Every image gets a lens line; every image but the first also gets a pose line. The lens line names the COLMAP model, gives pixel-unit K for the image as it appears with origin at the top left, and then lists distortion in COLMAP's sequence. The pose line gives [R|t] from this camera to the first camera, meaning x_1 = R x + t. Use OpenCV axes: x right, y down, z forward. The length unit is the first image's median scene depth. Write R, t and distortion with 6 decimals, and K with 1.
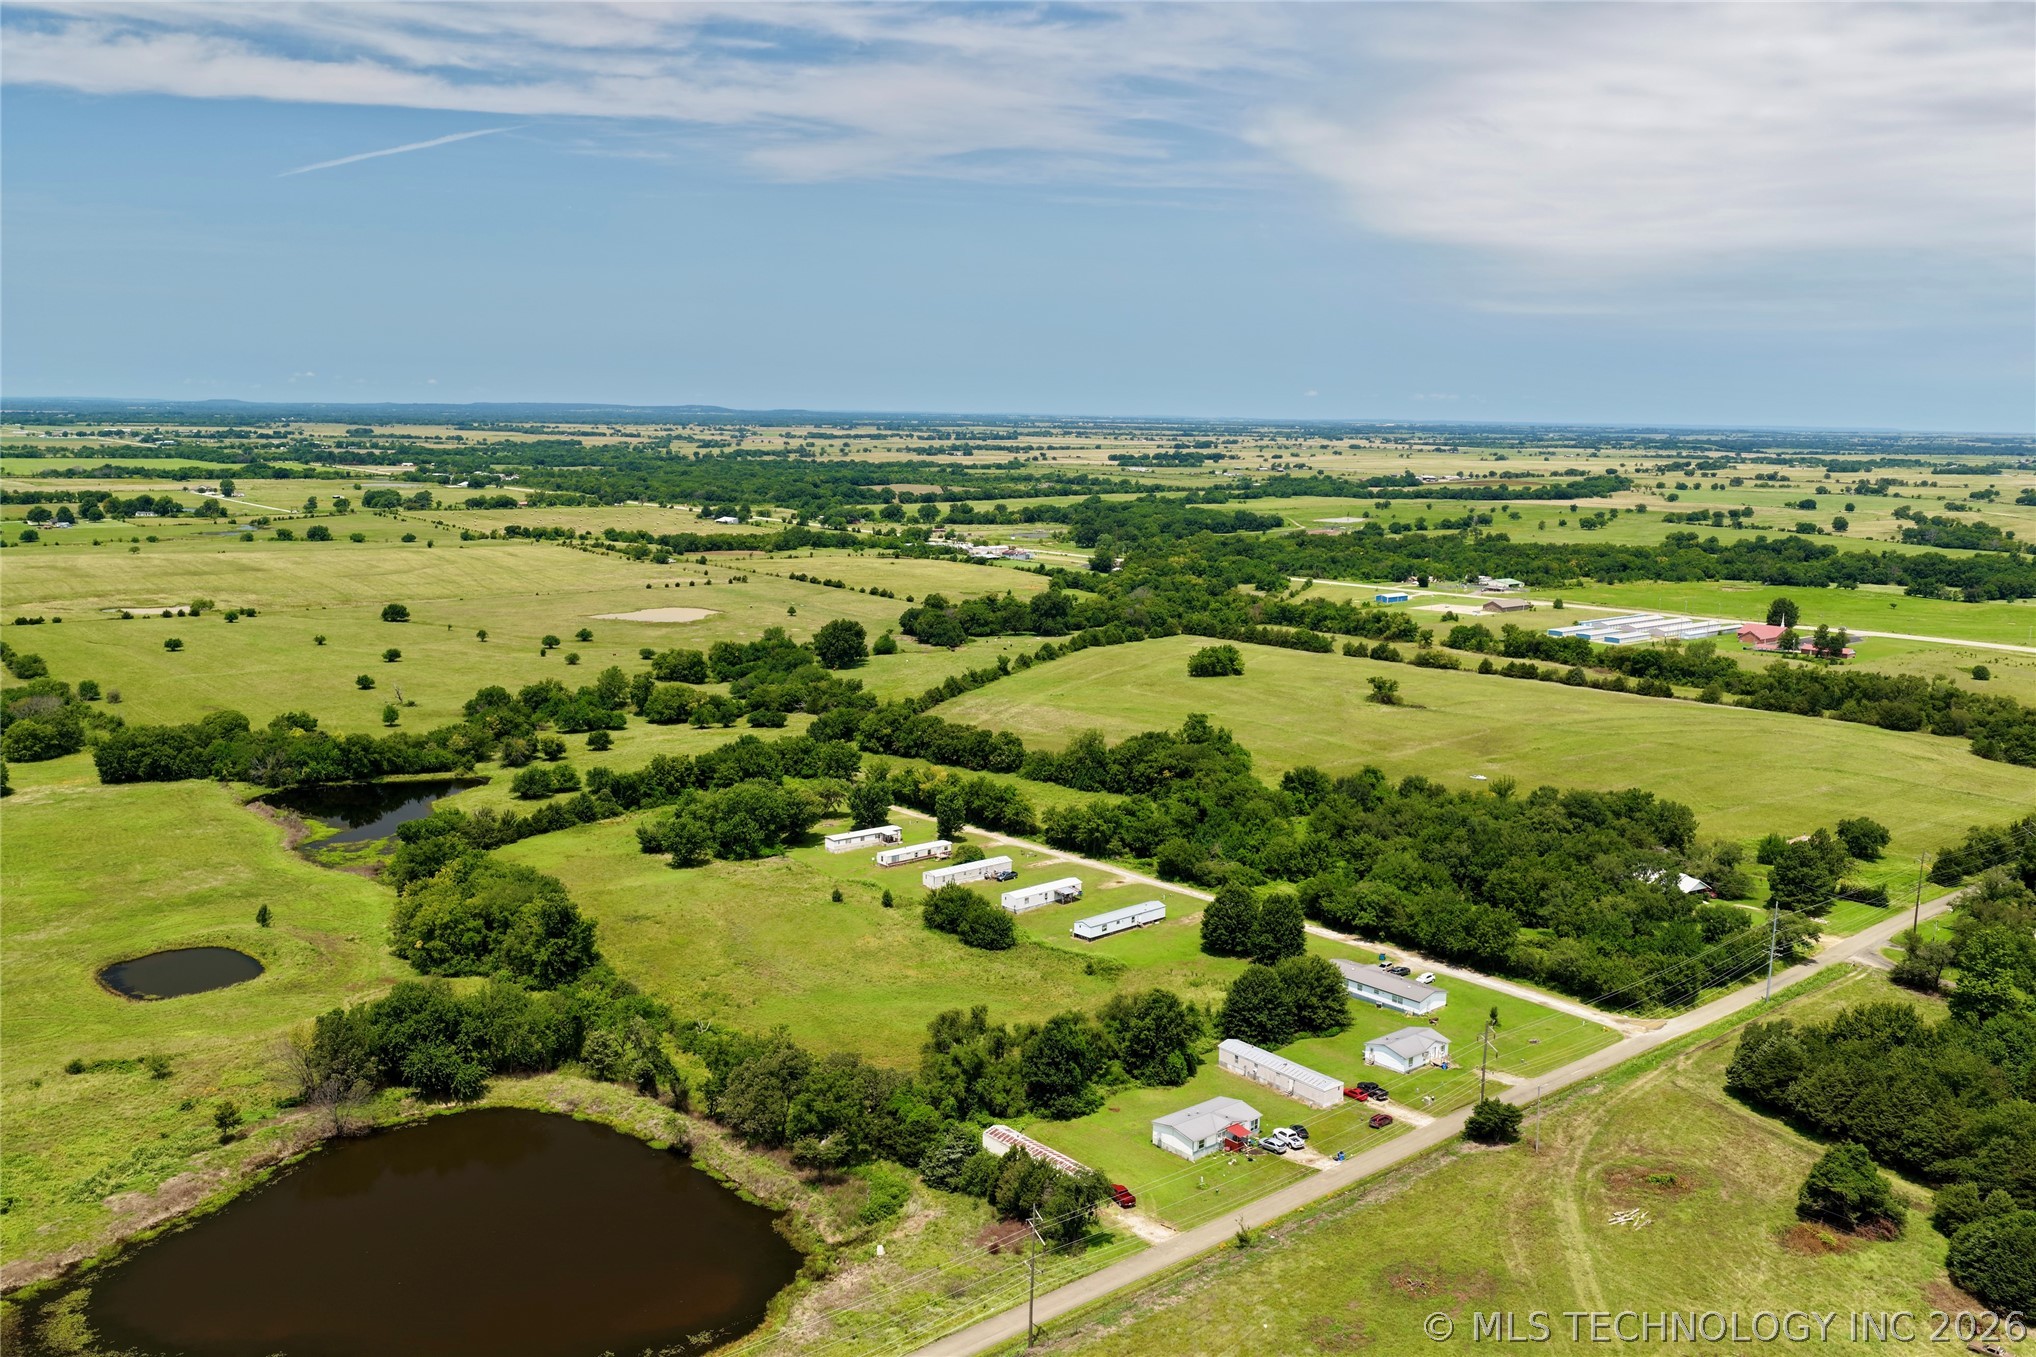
lens RADIAL K [[1690.0, 0, 1023.8], [0, 1690.0, 672.2], [0, 0, 1]] dist [-0.014196, 0.036350]
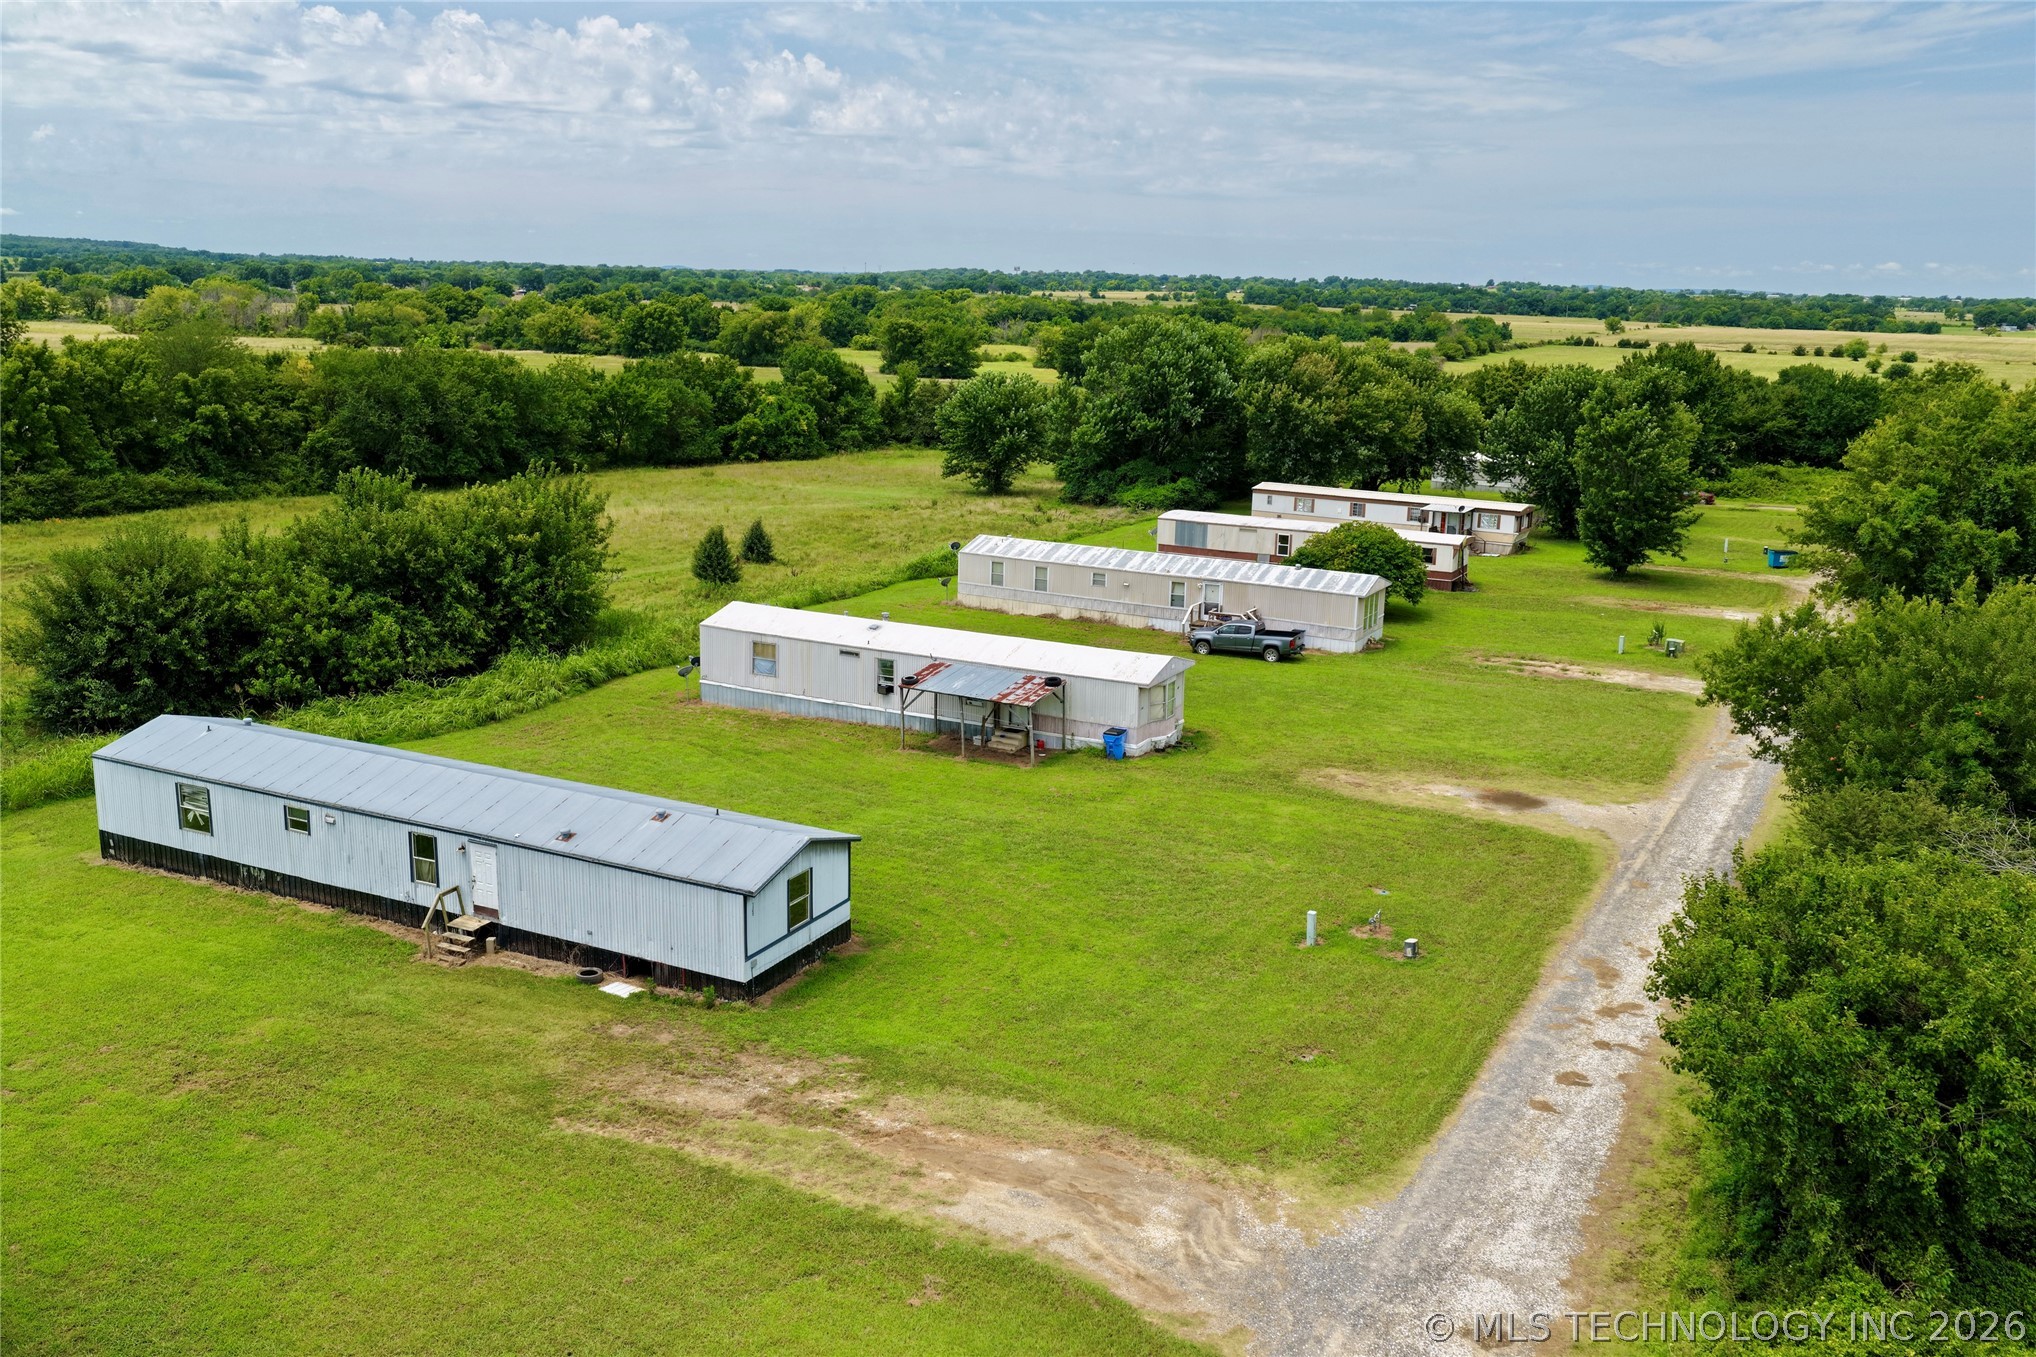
lens RADIAL K [[1689.3, 0, 1018.0], [0, 1689.3, 678.5], [0, 0, 1]] dist [-0.007500, 0.026893]
pose [[0.354161, 0.206137, -0.912183, 0.196029], [-0.162093, 0.974172, 0.157211, 0.111773], [0.921030, 0.092180, 0.378427, 1.029316]]
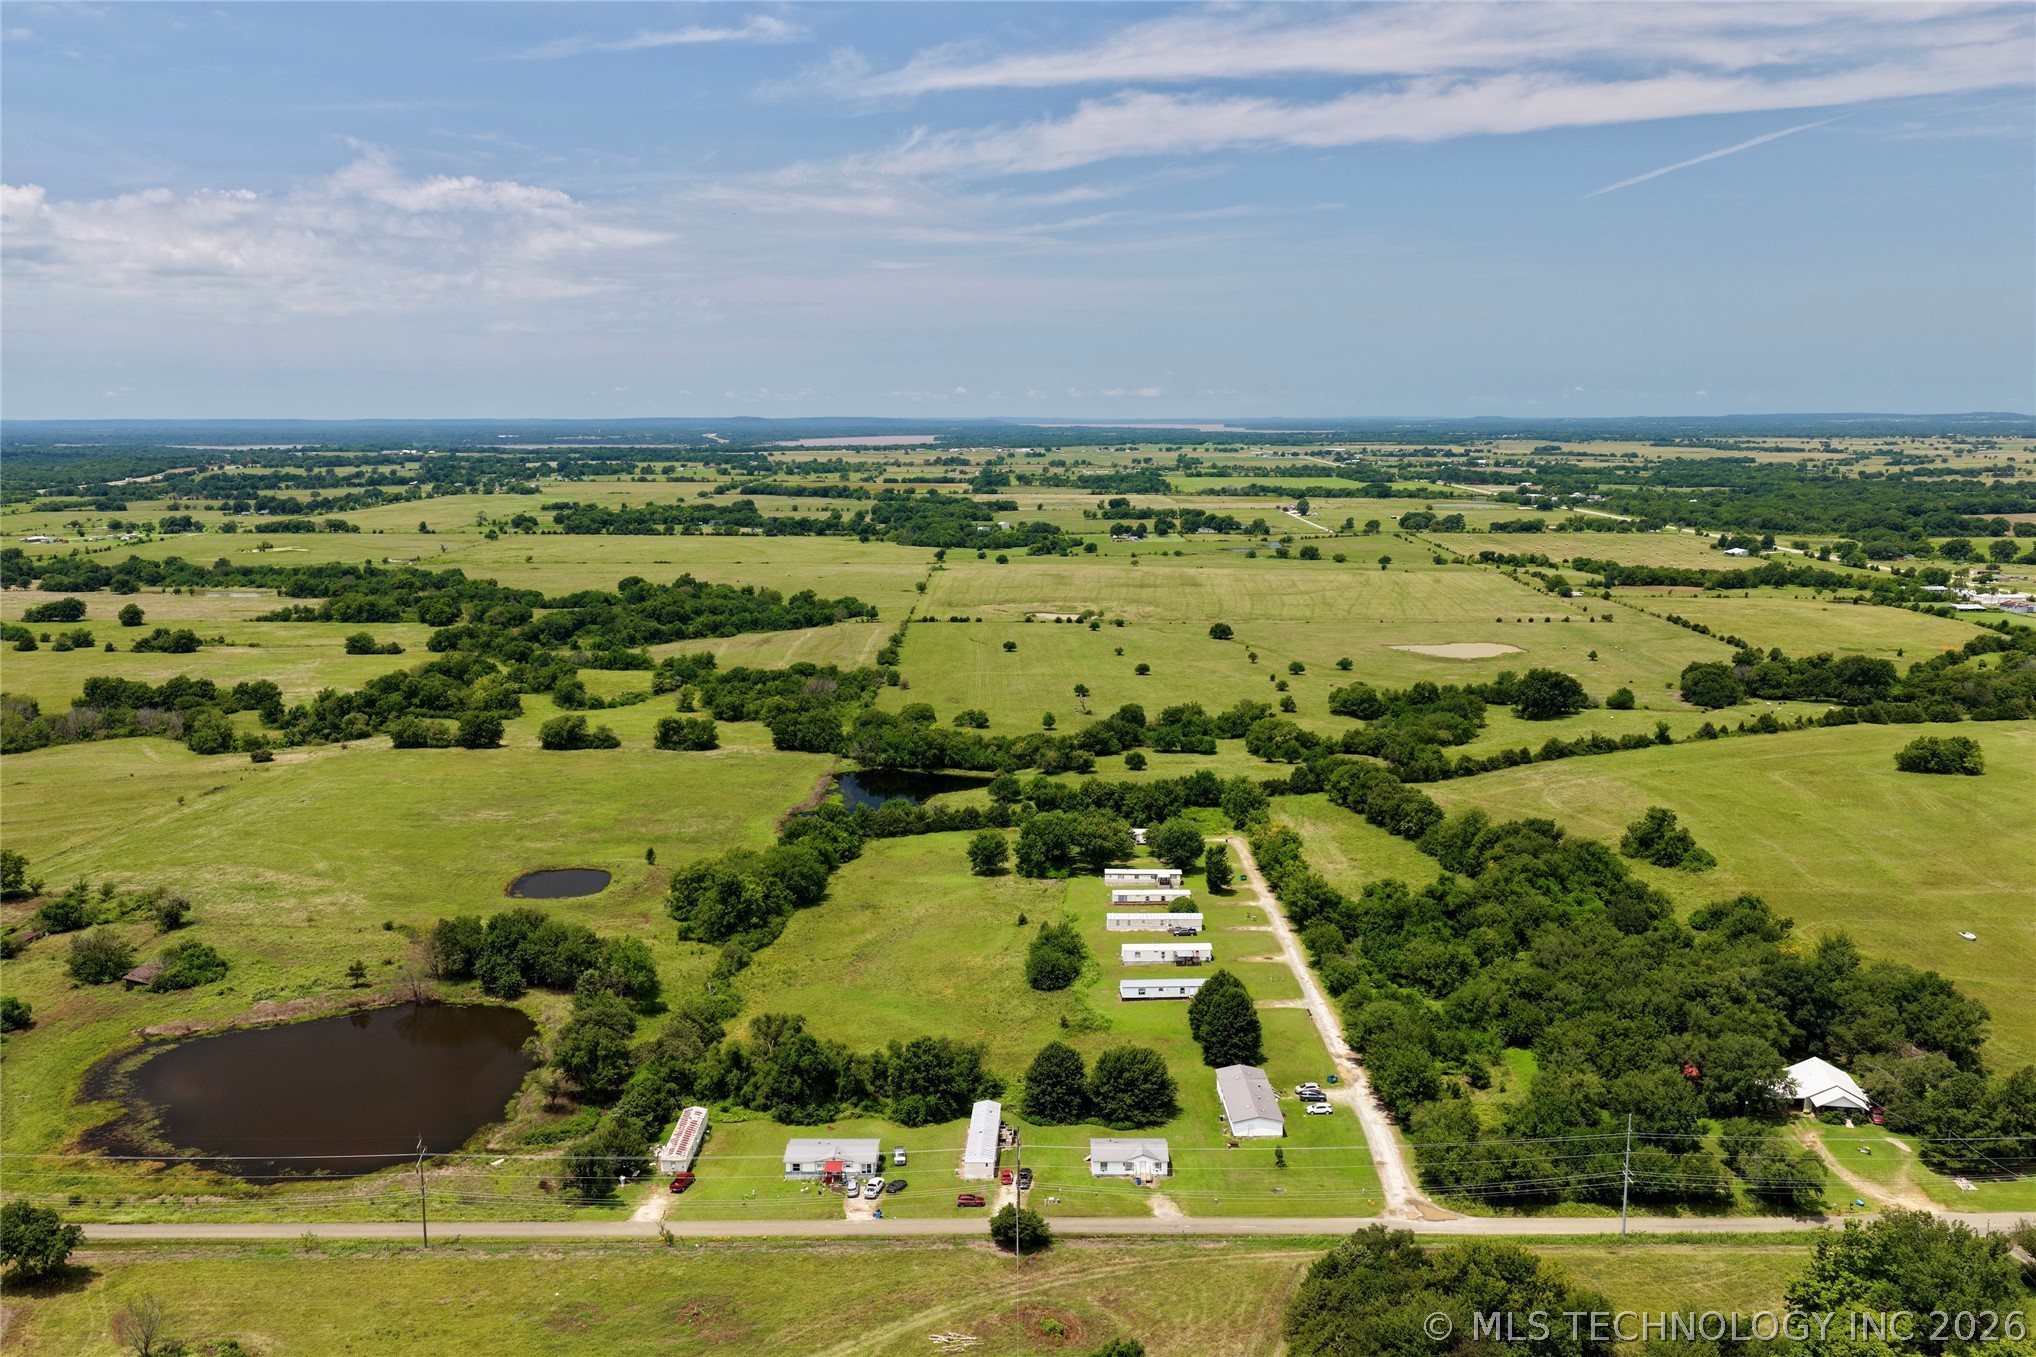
lens RADIAL K [[1689.3, 0, 1018.0], [0, 1689.3, 678.5], [0, 0, 1]] dist [-0.007500, 0.026893]
pose [[0.750933, 0.082305, -0.655229, 0.659108], [-0.084451, 0.996025, 0.028327, -0.061097], [0.654956, 0.034063, 0.754899, 0.176293]]
